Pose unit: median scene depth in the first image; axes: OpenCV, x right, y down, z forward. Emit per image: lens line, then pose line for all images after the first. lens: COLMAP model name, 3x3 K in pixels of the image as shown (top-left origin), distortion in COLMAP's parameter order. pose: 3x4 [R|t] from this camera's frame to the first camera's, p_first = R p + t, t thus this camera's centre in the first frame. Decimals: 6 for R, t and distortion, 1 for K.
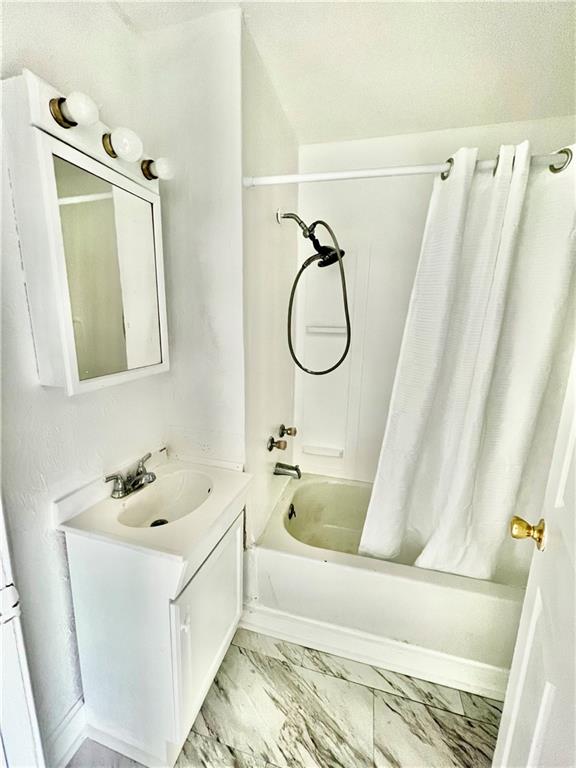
lens RADIAL K [[309.0, 0, 287.5], [0, 309.0, 381.2], [0, 0, 1]] dist [-0.003514, 0.000284]
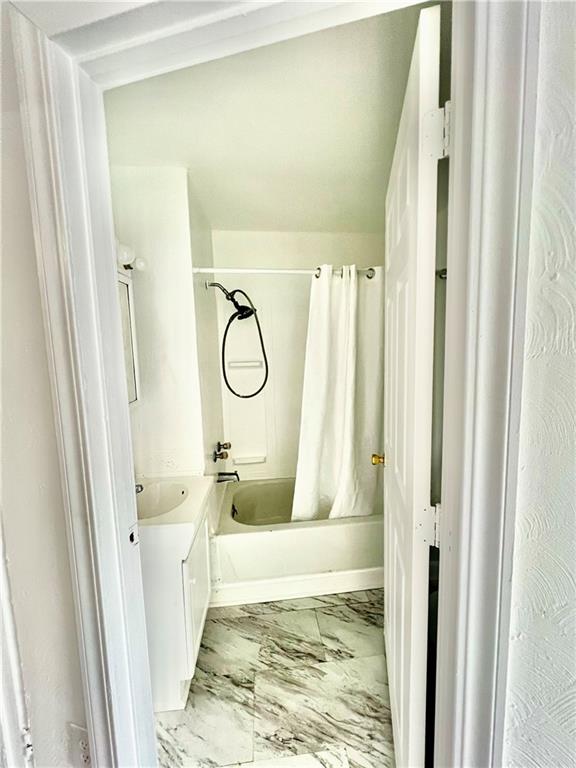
lens RADIAL K [[309.0, 0, 290.1], [0, 309.0, 383.1], [0, 0, 1]] dist [-0.003514, 0.000284]
pose [[0.932212, -0.088579, 0.350906, -0.213672], [0.117692, 0.991083, -0.062480, 0.023885], [-0.342243, 0.099543, 0.934324, -0.371154]]
